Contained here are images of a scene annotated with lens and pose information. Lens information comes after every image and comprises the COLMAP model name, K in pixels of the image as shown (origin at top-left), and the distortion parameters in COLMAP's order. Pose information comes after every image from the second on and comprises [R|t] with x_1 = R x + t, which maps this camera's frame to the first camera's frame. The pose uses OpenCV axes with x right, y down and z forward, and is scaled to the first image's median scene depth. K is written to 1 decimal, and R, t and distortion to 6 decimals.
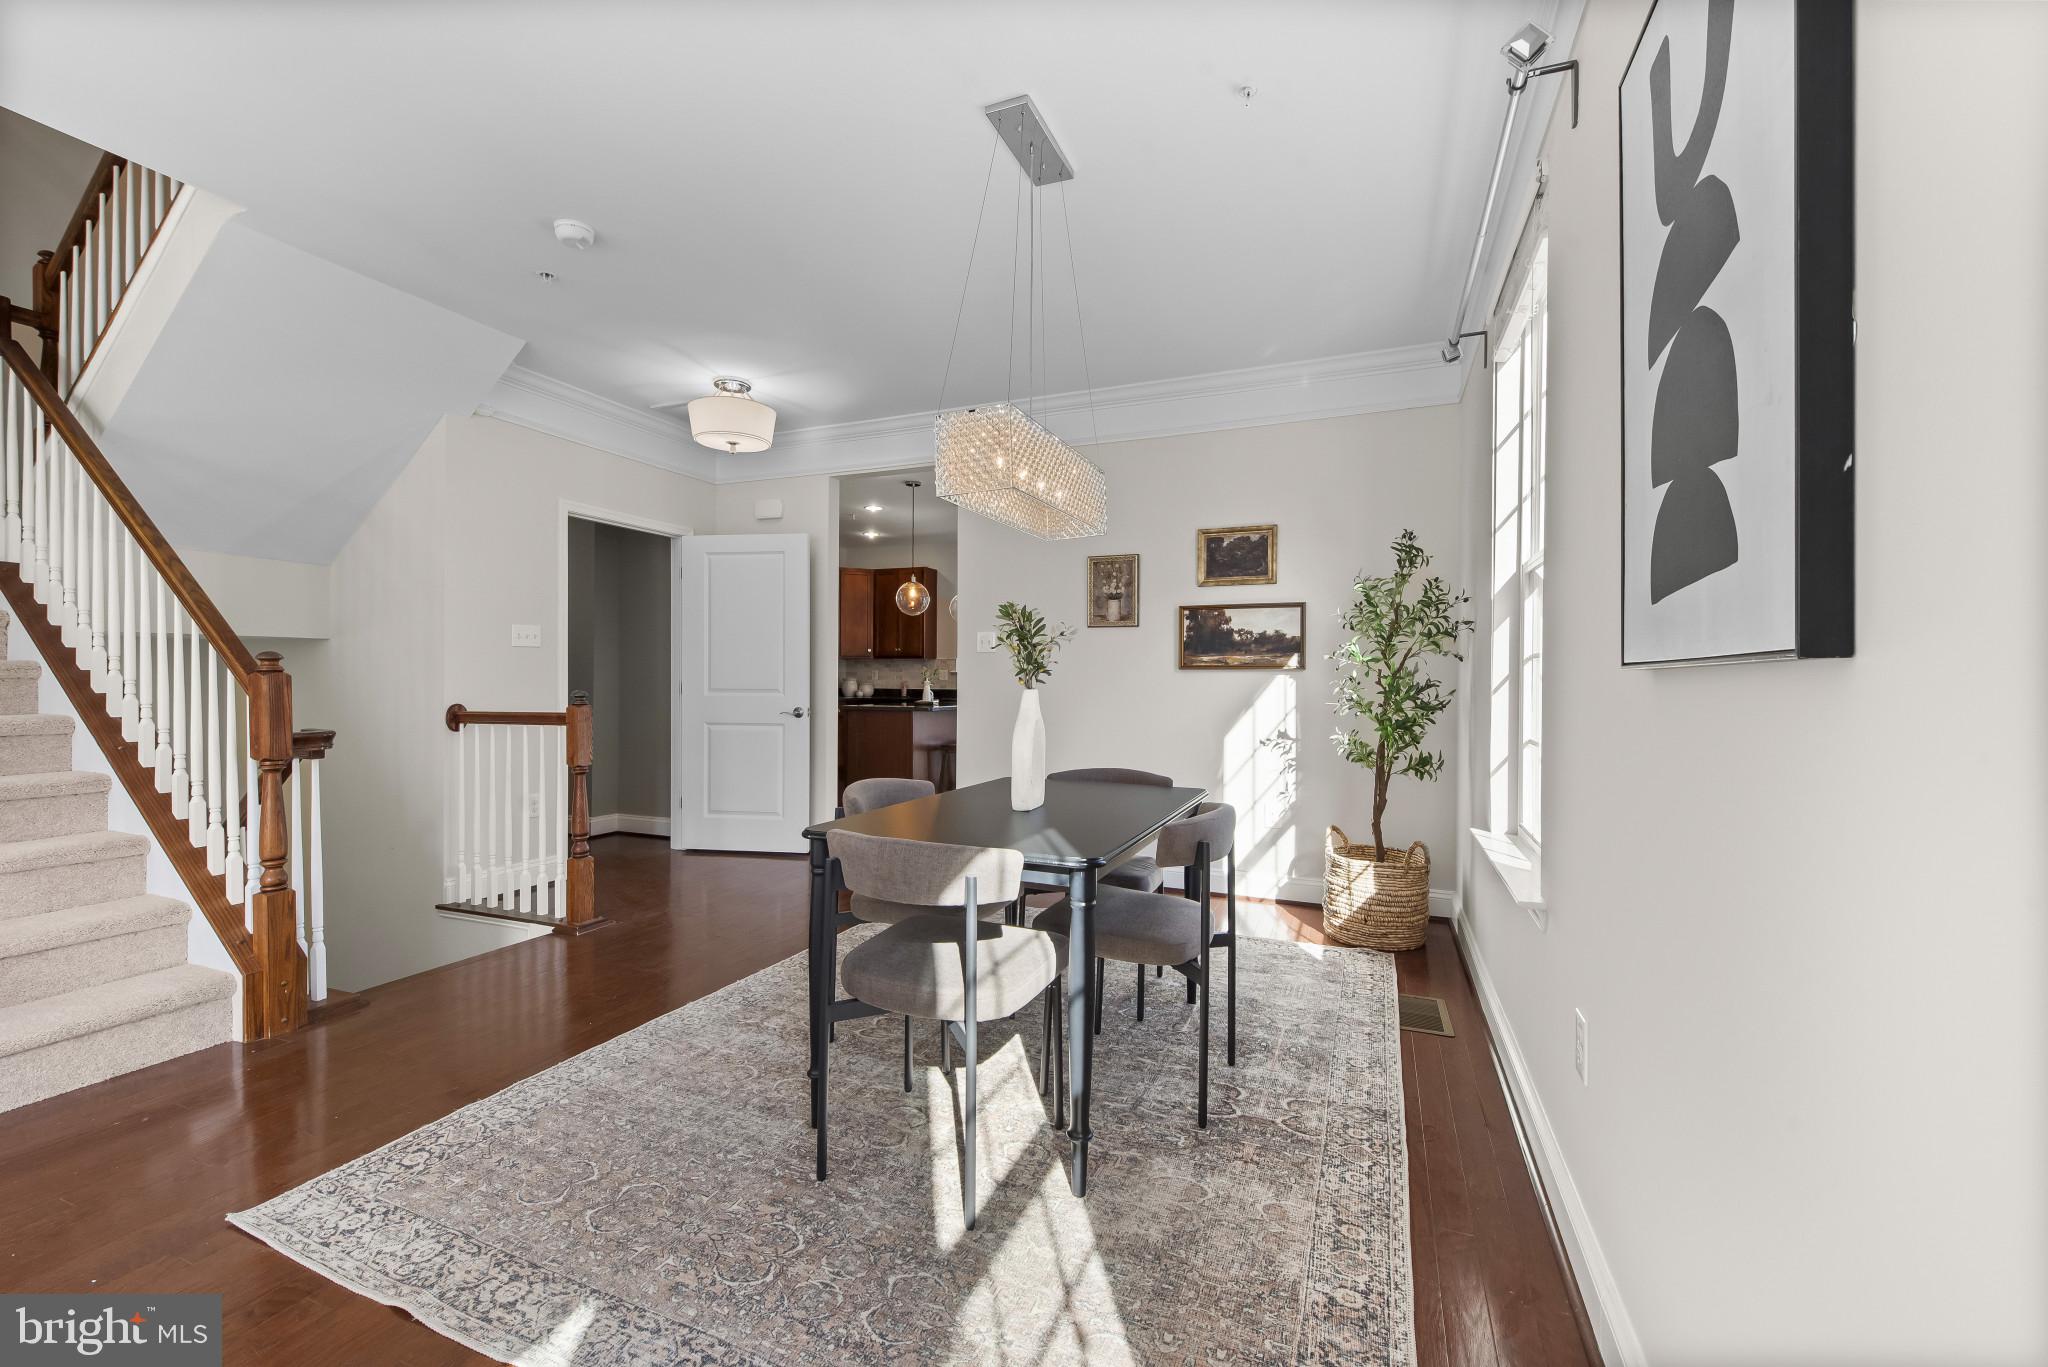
lens RADIAL K [[835.7, 0, 1020.6], [0, 835.7, 687.7], [0, 0, 1]] dist [0.010839, -0.003756]
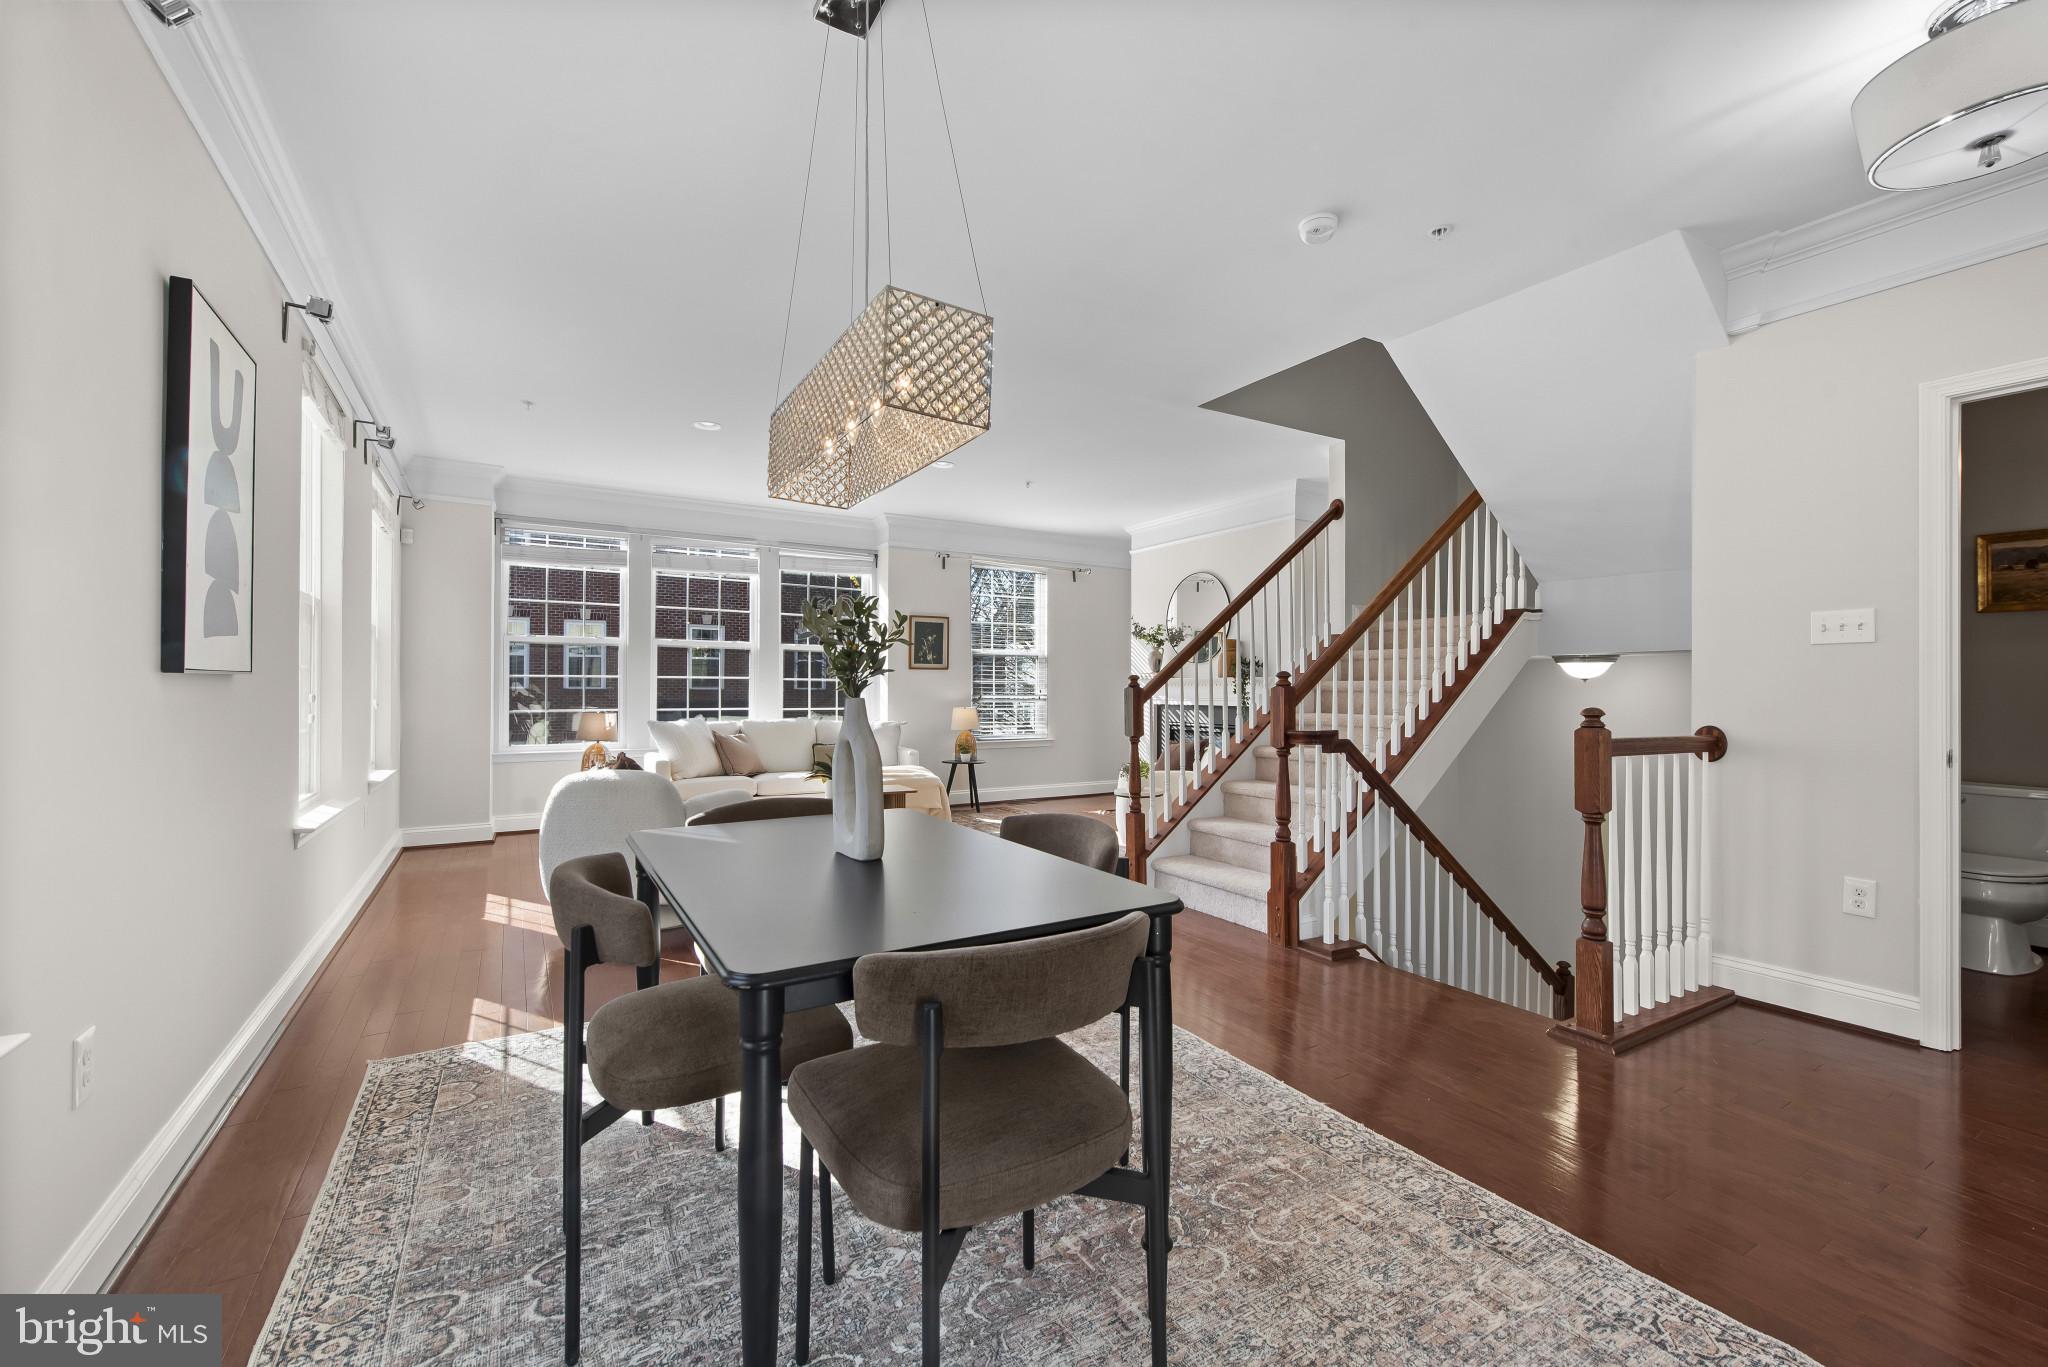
lens RADIAL K [[835.7, 0, 1018.1], [0, 835.7, 682.3], [0, 0, 1]] dist [0.010839, -0.003756]
pose [[-0.587971, -0.009425, -0.808827, 0.596465], [-0.018258, 0.999832, 0.001622, -0.017351], [0.808676, 0.015721, -0.588044, 1.739743]]
